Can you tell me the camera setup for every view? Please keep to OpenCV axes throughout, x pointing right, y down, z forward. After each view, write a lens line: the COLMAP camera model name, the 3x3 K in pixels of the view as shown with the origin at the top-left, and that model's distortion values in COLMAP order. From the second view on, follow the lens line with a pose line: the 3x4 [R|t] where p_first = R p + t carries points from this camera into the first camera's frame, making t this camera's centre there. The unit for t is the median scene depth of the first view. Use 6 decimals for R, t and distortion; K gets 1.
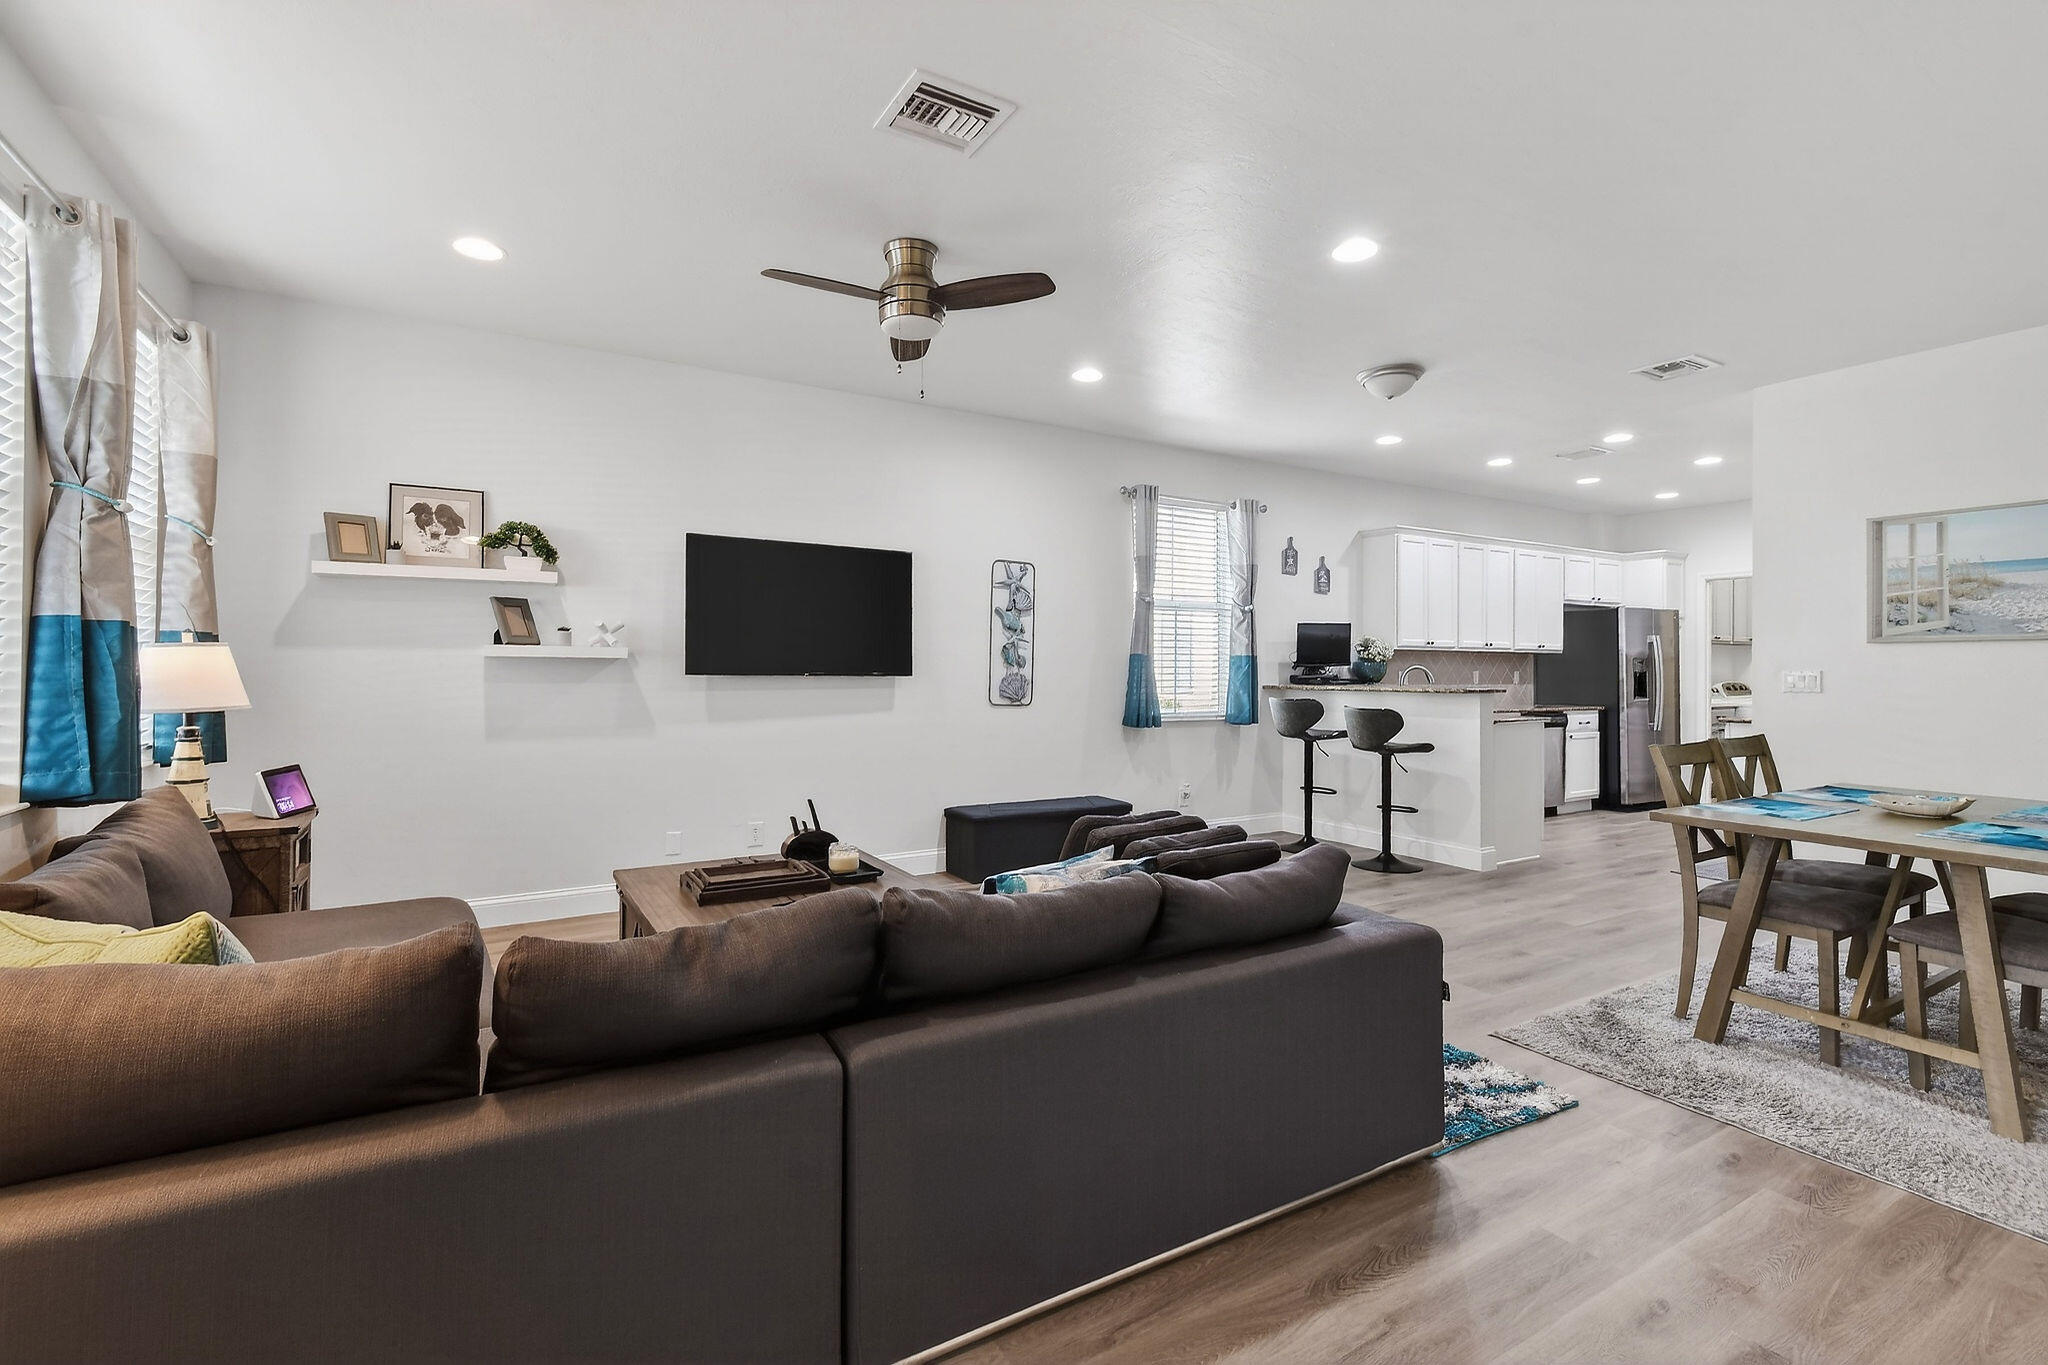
lens RADIAL K [[913.6, 0, 1032.4], [0, 913.6, 662.4], [0, 0, 1]] dist [0.008741, -0.005389]
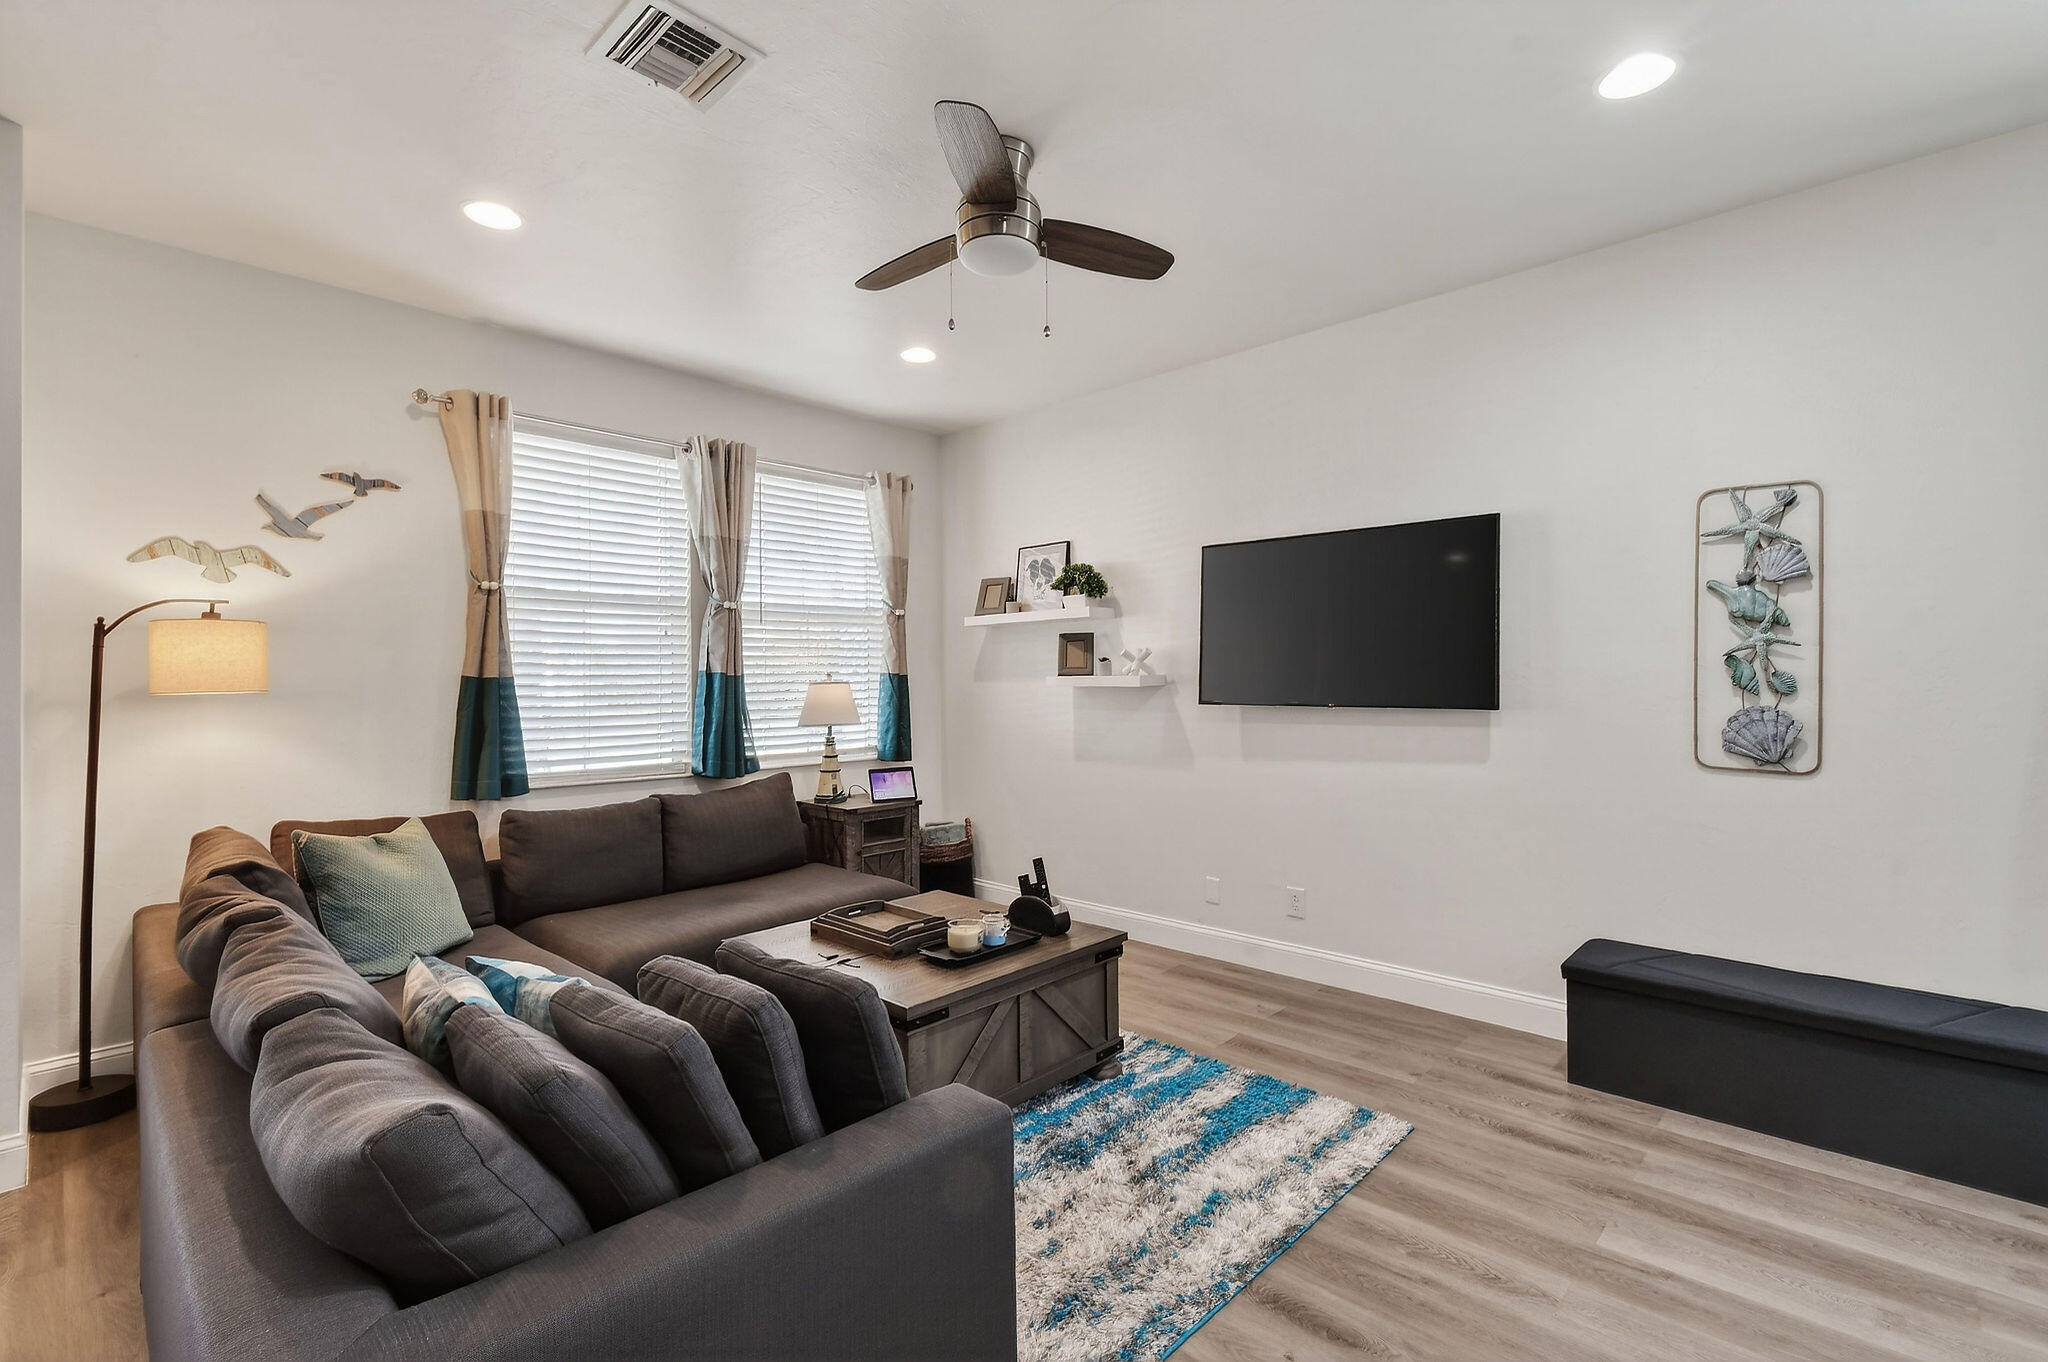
lens RADIAL K [[913.6, 0, 1017.9], [0, 913.6, 673.4], [0, 0, 1]] dist [0.008741, -0.005389]
pose [[0.278550, -0.019004, -0.960234, 0.307379], [0.010716, 0.999803, -0.016679, -0.002568], [0.960362, -0.005644, 0.278699, 0.407037]]
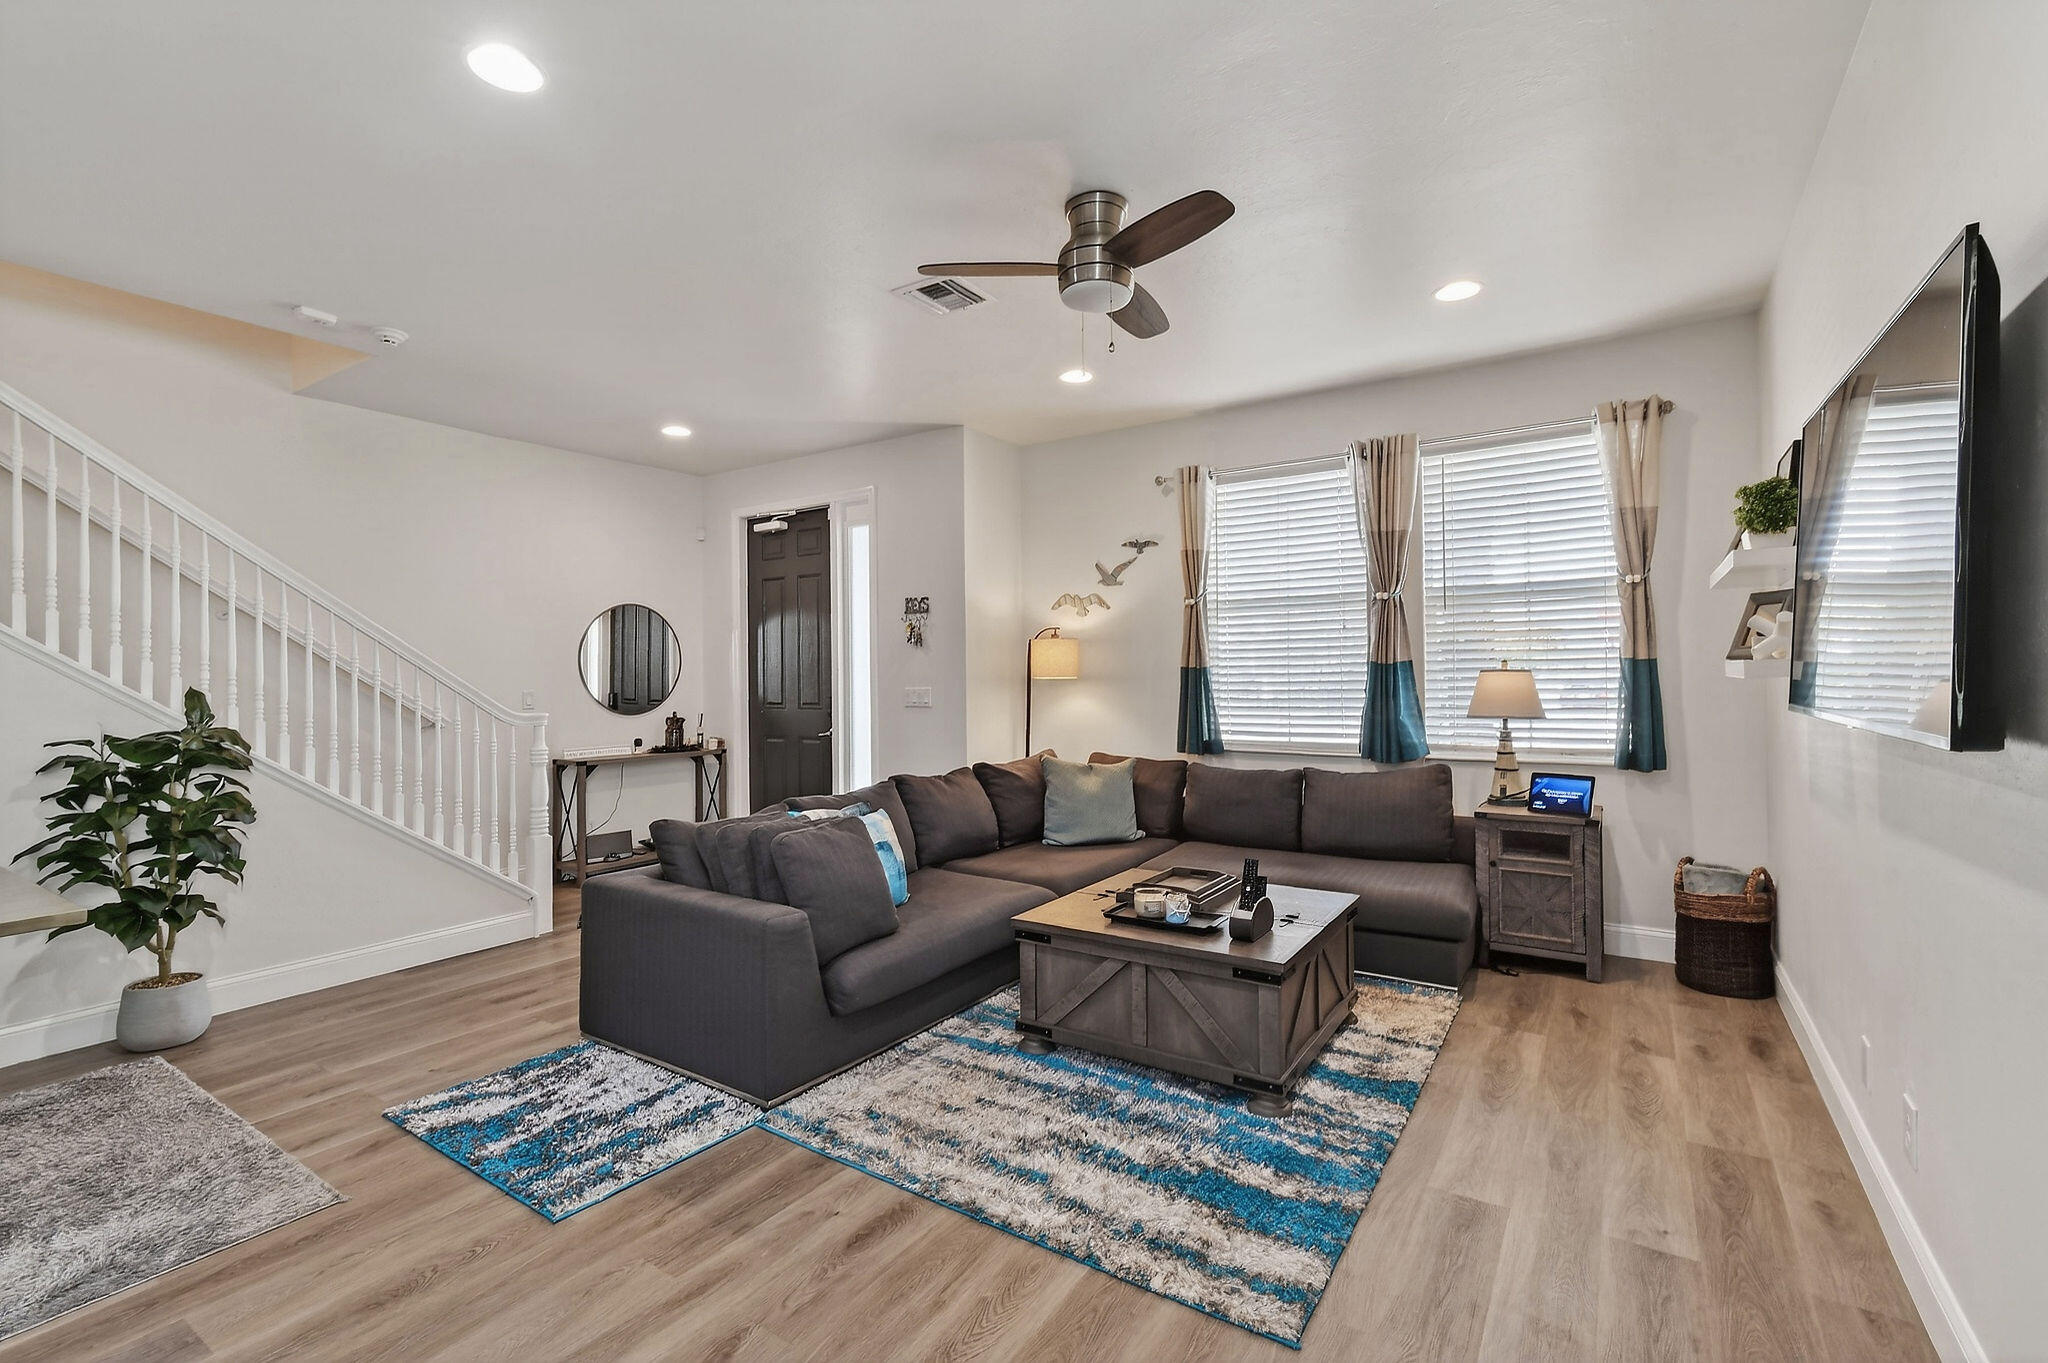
lens RADIAL K [[913.6, 0, 1029.6], [0, 913.6, 668.5], [0, 0, 1]] dist [0.008741, -0.005389]
pose [[-0.896438, -0.003581, -0.443154, 0.162479], [0.001930, 0.999926, -0.011983, -0.003012], [0.443165, -0.011597, -0.896365, 0.868298]]
